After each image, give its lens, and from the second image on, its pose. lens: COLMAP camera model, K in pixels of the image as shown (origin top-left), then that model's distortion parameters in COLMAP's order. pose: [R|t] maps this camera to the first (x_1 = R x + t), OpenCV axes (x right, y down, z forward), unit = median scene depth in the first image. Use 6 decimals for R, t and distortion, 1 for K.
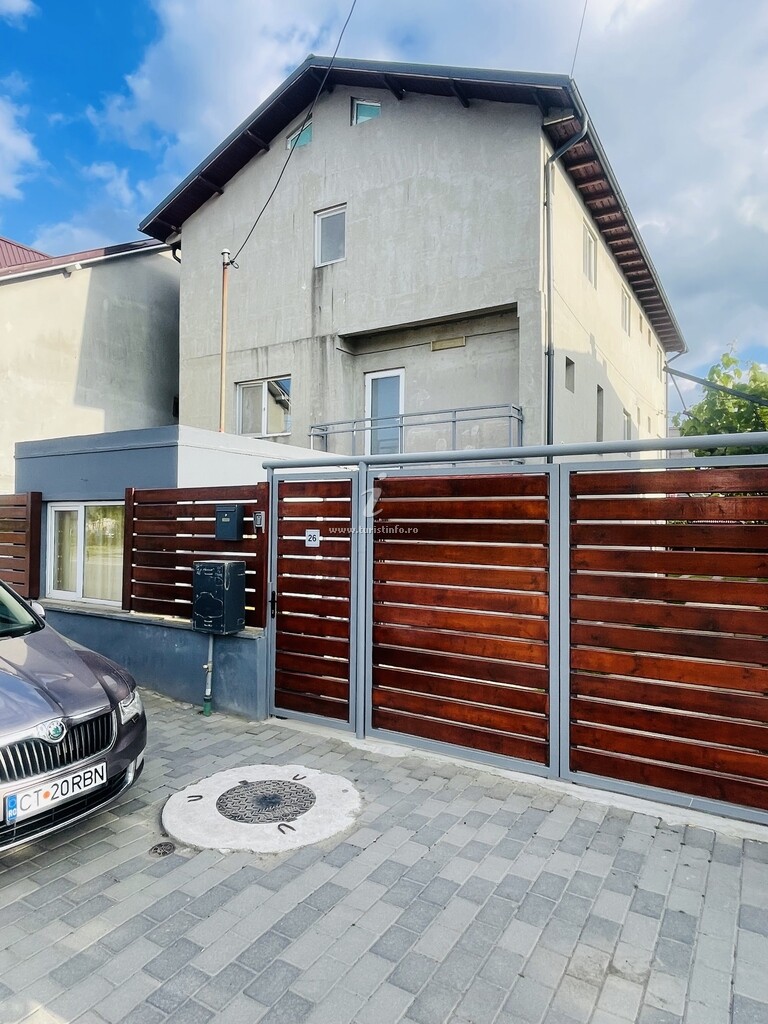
lens RADIAL K [[624.8, 0, 380.2], [0, 624.8, 508.5], [0, 0, 1]] dist [-0.003794, -0.000807]
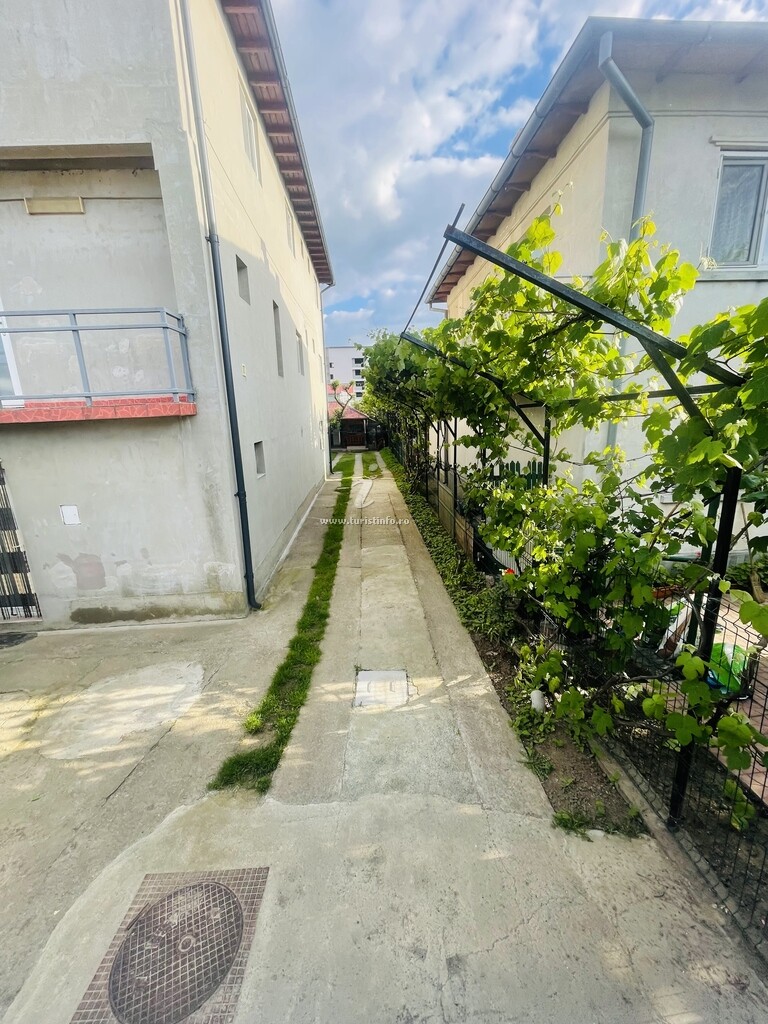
lens RADIAL K [[410.2, 0, 384.0], [0, 410.2, 512.0], [0, 0, 1]] dist [-0.004519, -0.000179]
pose [[0.828186, -0.170267, 0.533963, 0.123938], [0.027546, 0.963950, 0.264654, -0.058656], [-0.559776, -0.204474, 0.803020, 0.423965]]
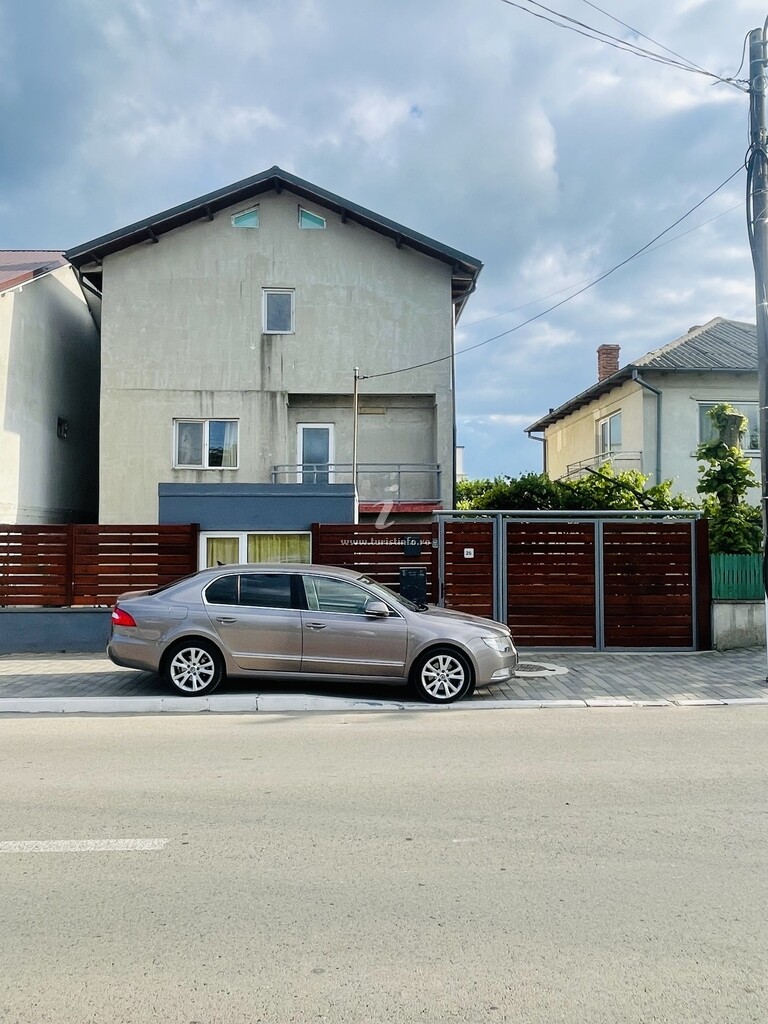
lens RADIAL K [[723.1, 0, 384.0], [0, 723.1, 512.0], [0, 0, 1]] dist [0.025710, 0.000167]
pose [[0.836585, 0.011831, 0.547710, -0.810517], [-0.004848, 0.999888, -0.014193, -0.023533], [-0.547816, 0.009218, 0.836548, -0.365744]]
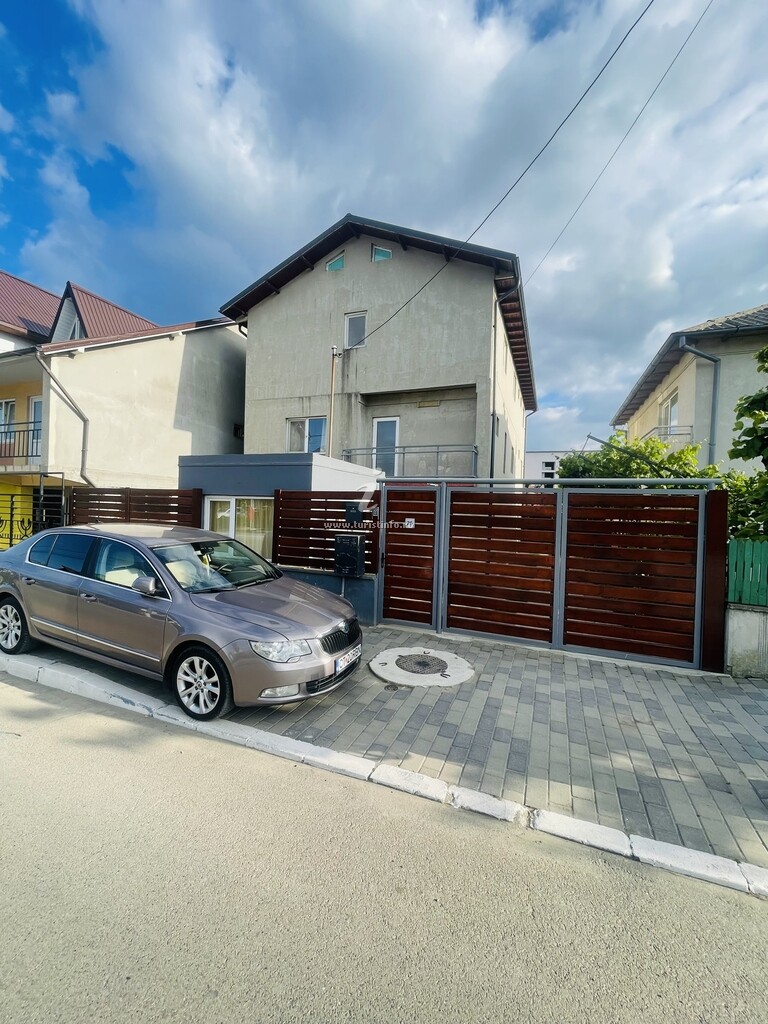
lens RADIAL K [[410.2, 0, 384.0], [0, 410.2, 512.0], [0, 0, 1]] dist [-0.004519, -0.000179]
pose [[0.986704, 0.021501, 0.161101, -0.197213], [-0.027253, 0.999064, 0.033582, -0.011441], [-0.160228, -0.037526, 0.986366, -0.073140]]
